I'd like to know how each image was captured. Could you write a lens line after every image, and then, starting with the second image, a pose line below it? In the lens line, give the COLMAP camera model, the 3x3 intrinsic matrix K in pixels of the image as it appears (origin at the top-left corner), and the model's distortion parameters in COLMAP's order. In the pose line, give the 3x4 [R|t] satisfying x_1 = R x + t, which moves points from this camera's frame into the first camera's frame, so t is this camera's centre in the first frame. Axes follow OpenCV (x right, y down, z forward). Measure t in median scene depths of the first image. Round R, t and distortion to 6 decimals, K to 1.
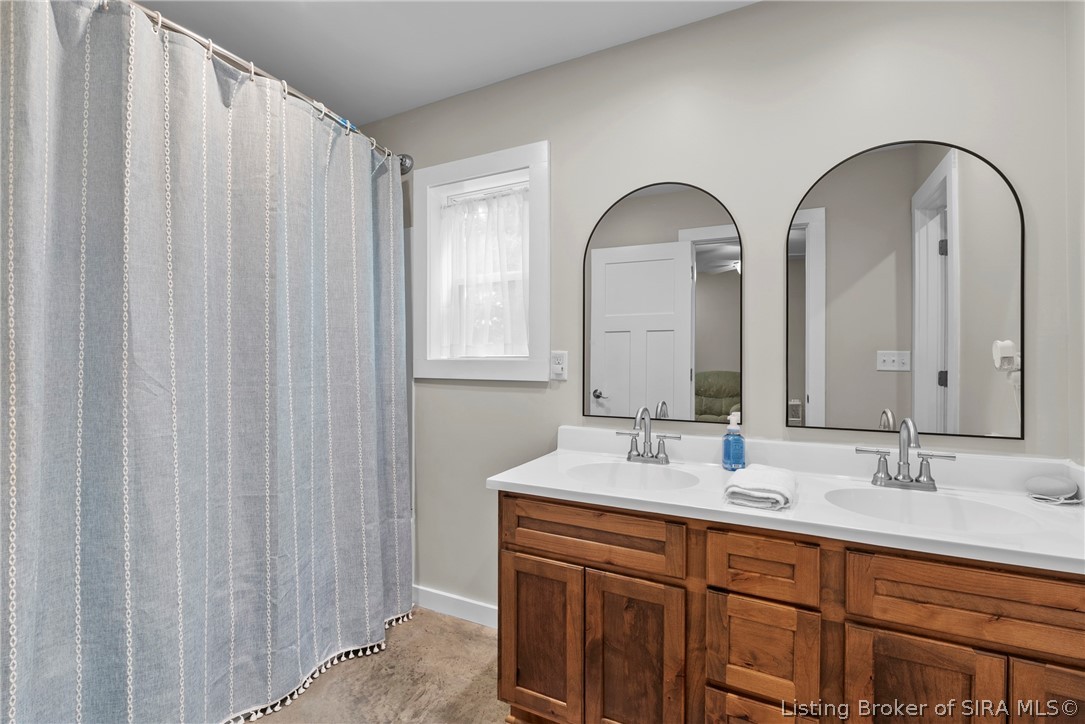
lens RADIAL K [[483.4, 0, 539.3], [0, 483.4, 361.4], [0, 0, 1]] dist [-0.006150, 0.001100]
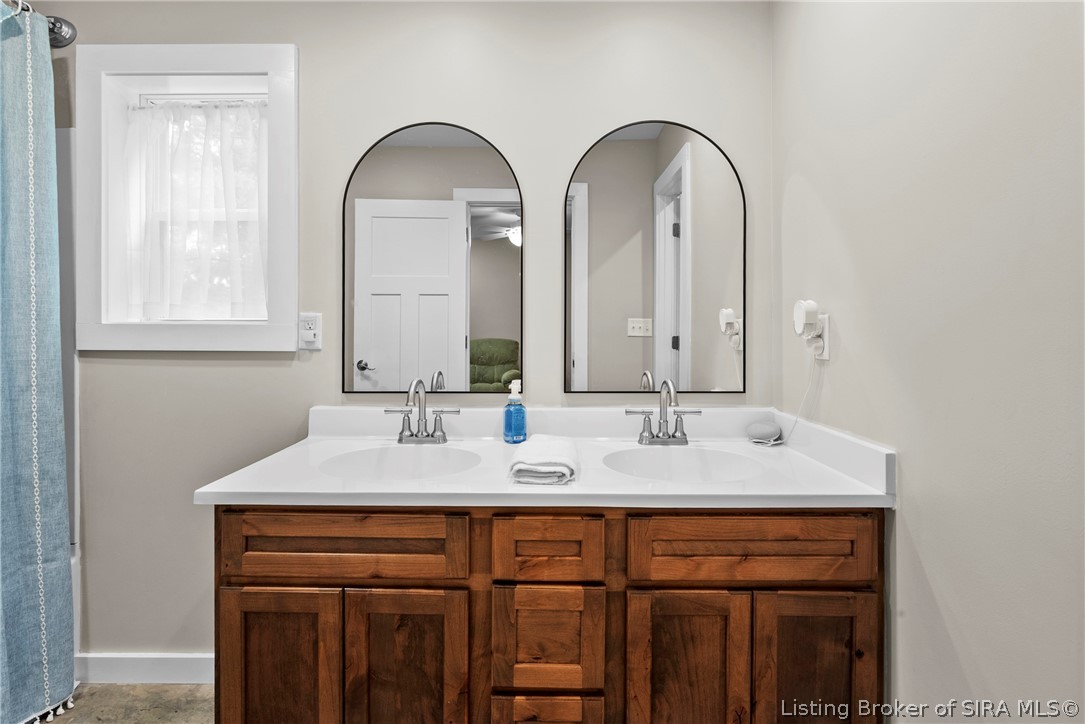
lens RADIAL K [[483.4, 0, 536.3], [0, 483.4, 332.8], [0, 0, 1]] dist [-0.006150, 0.001100]
pose [[0.895554, -0.002050, 0.444948, 0.024344], [0.000364, 0.999992, 0.003874, 0.009781], [-0.444952, -0.003308, 0.895548, 0.147473]]
